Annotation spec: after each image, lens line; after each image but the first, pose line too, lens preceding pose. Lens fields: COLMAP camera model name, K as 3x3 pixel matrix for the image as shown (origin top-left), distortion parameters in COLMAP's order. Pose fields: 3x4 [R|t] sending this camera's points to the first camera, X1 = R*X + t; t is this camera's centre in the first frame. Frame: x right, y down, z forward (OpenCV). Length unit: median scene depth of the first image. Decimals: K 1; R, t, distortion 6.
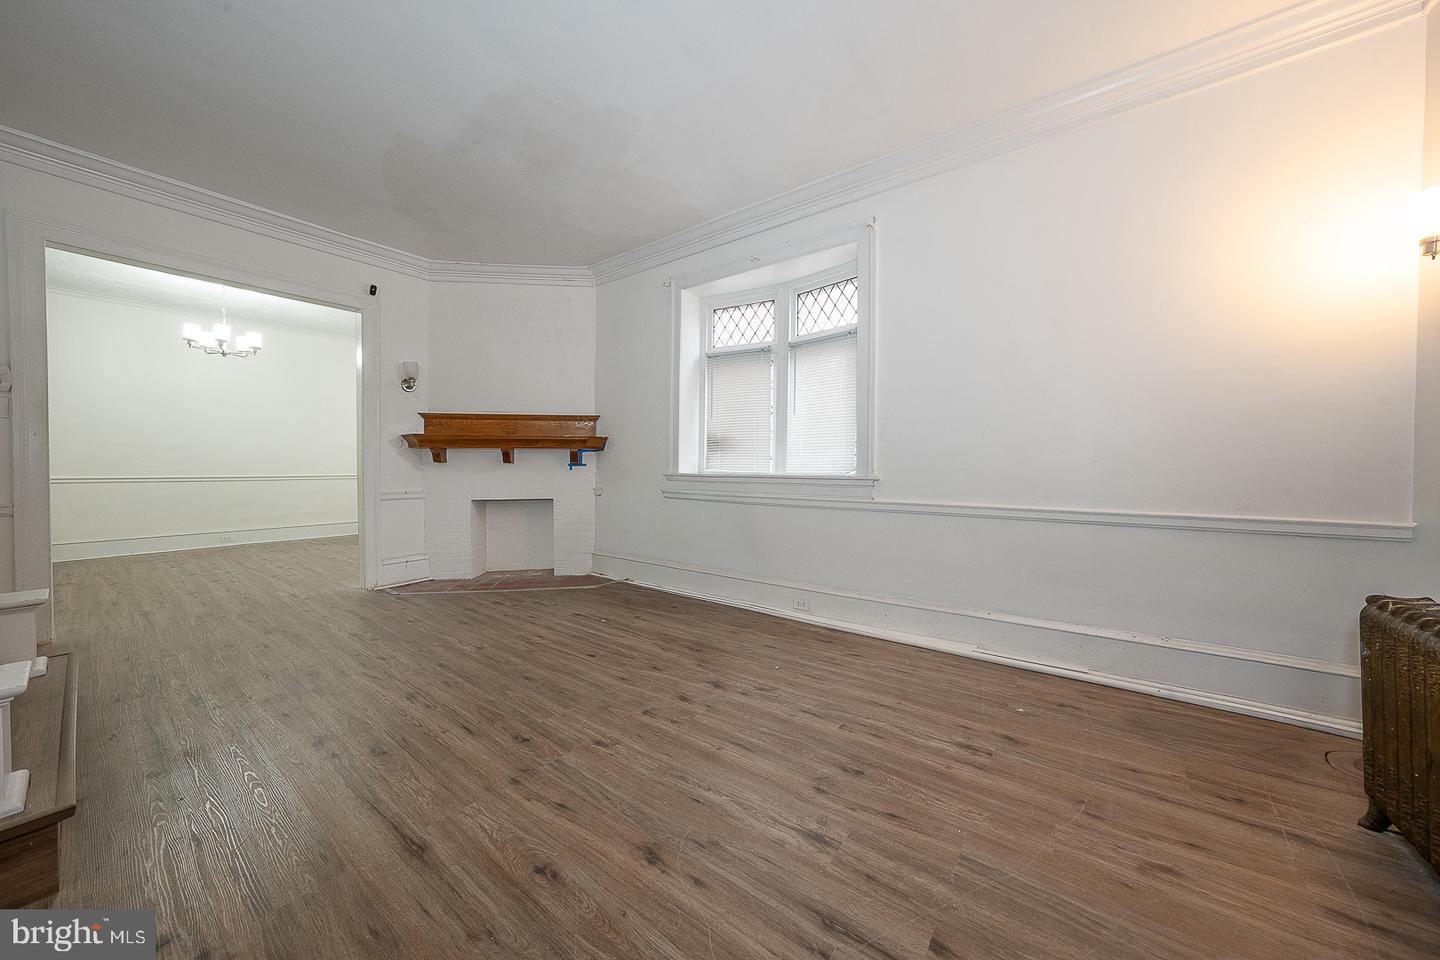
lens RADIAL K [[495.4, 0, 721.7], [0, 495.4, 474.8], [0, 0, 1]] dist [-0.030039, 0.006952]
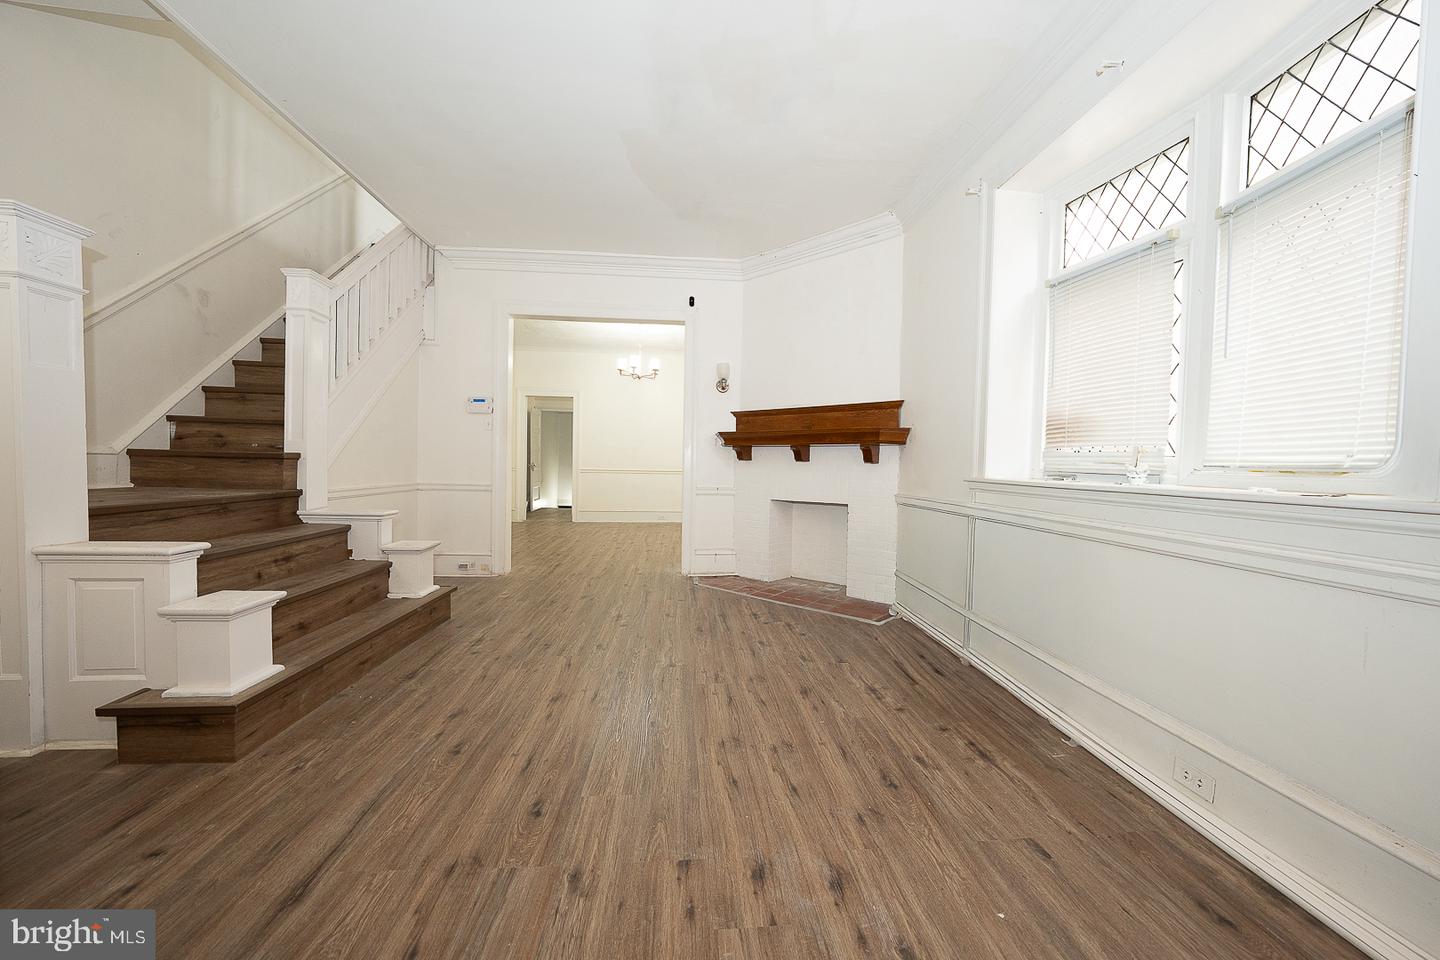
lens RADIAL K [[495.4, 0, 721.7], [0, 495.4, 474.8], [0, 0, 1]] dist [-0.030039, 0.006952]
pose [[0.658514, 0.025882, -0.752123, 0.164859], [-0.025638, 0.999600, 0.011950, -0.006337], [0.752132, 0.011414, 0.658914, 0.319997]]
